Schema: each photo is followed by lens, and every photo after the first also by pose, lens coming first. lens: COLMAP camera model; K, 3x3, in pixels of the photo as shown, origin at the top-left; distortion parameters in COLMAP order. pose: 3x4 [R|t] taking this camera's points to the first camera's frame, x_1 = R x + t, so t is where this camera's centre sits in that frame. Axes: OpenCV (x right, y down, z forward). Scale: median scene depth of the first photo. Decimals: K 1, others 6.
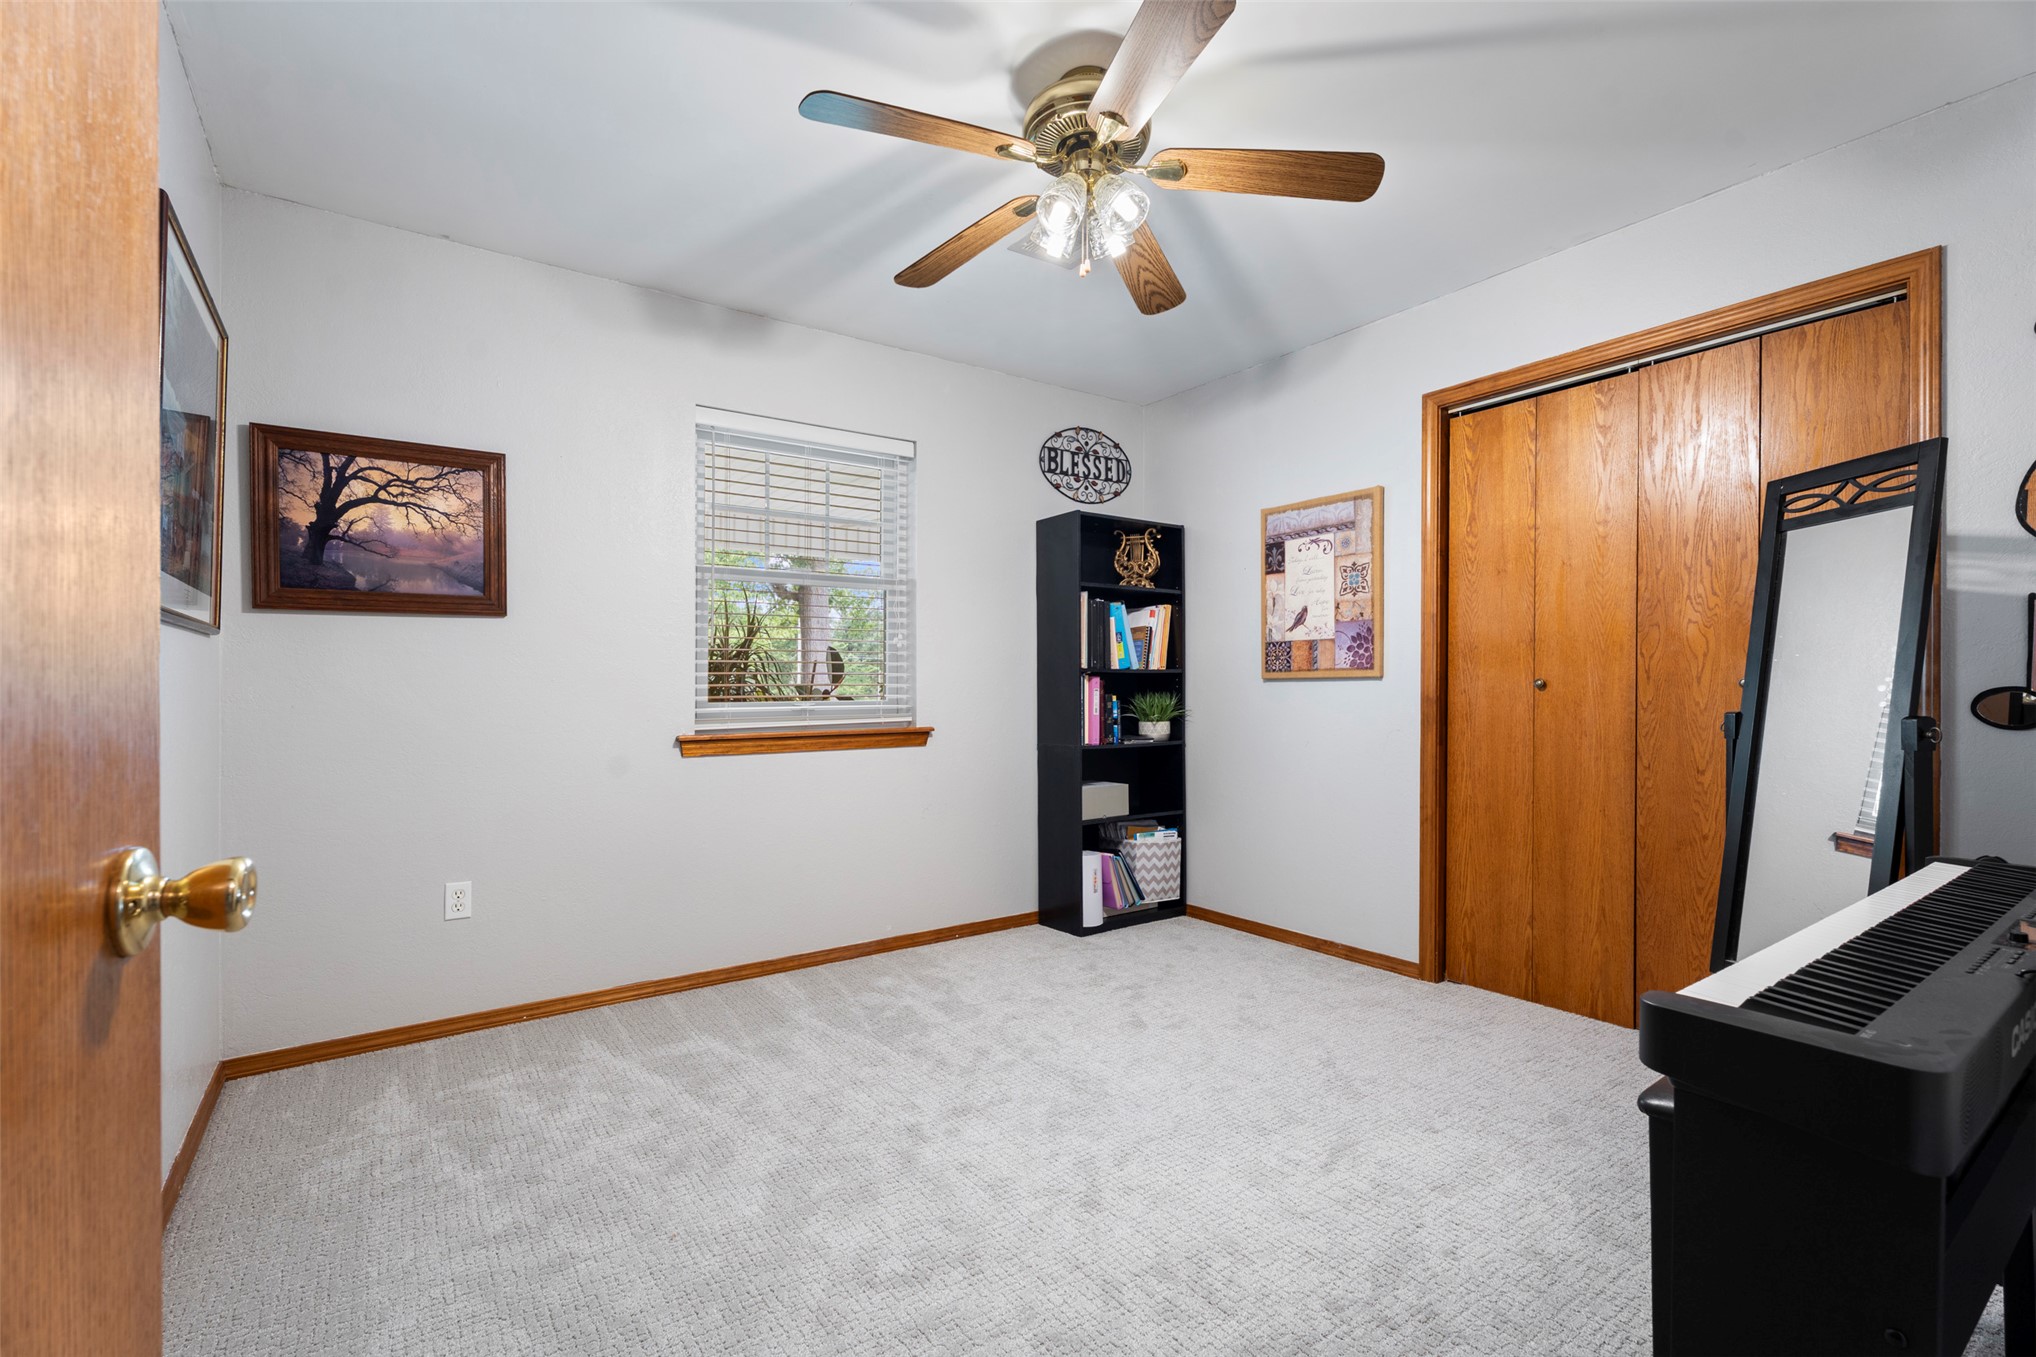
lens RADIAL K [[903.1, 0, 1035.0], [0, 903.1, 709.9], [0, 0, 1]] dist [0.003245, -0.001877]
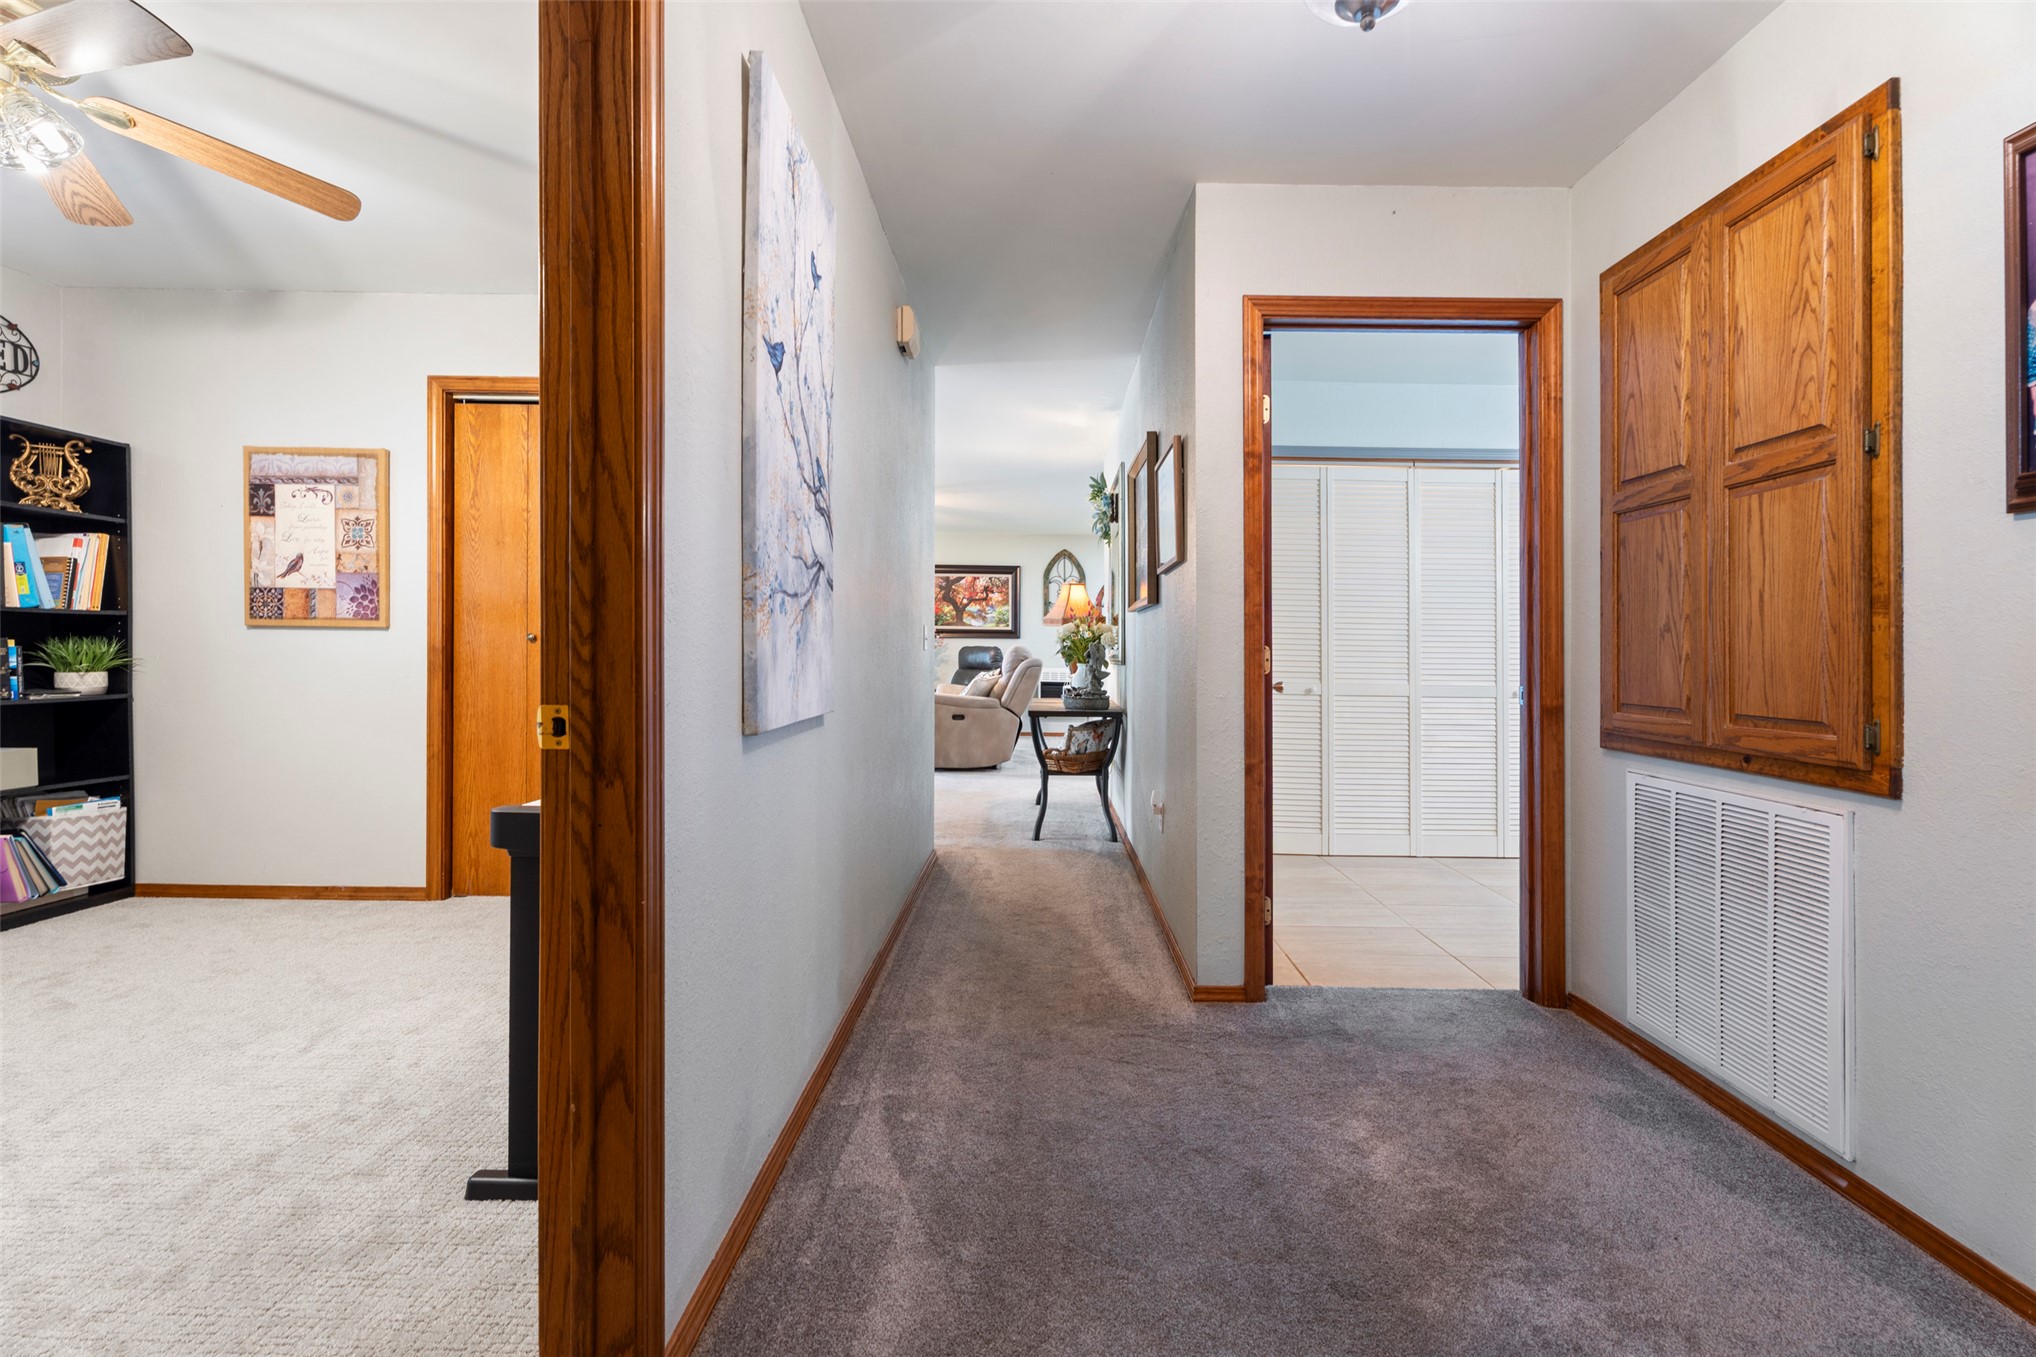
lens RADIAL K [[903.1, 0, 1028.0], [0, 903.1, 668.5], [0, 0, 1]] dist [0.003245, -0.001877]
pose [[0.584315, -0.003305, 0.811520, -0.042167], [-0.000773, 0.999989, 0.004630, 0.006383], [-0.811527, -0.003333, 0.584306, -0.239275]]
